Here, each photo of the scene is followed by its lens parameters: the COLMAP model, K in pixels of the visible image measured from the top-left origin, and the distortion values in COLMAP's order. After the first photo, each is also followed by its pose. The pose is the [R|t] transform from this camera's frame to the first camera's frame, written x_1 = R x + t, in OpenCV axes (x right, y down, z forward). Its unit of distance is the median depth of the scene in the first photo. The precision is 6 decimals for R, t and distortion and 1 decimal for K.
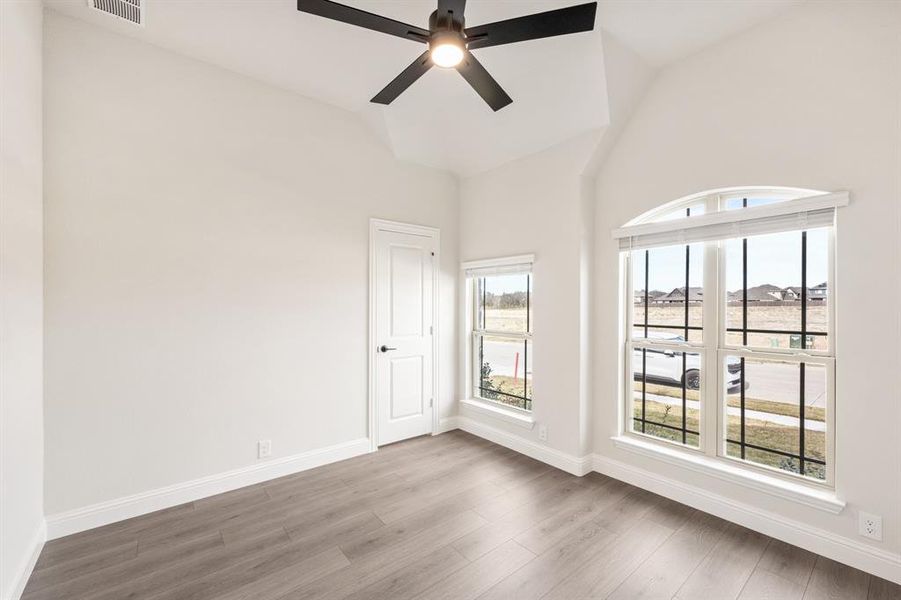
lens RADIAL K [[373.3, 0, 448.8], [0, 373.3, 305.3], [0, 0, 1]] dist [0.000633, 0.000056]
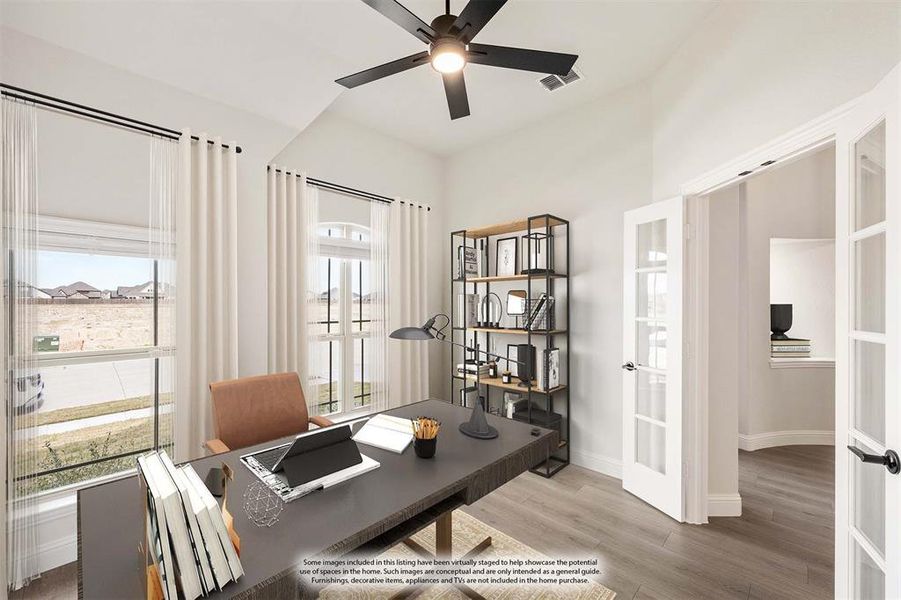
lens RADIAL K [[362.2, 0, 446.9], [0, 362.2, 303.2], [0, 0, 1]] dist [-0.000041, 0.000029]
pose [[-0.119543, 0.000382, 0.992829, -0.653824], [0.004785, 0.999989, 0.000191, -0.003958], [-0.992817, 0.004773, -0.119543, 0.754541]]
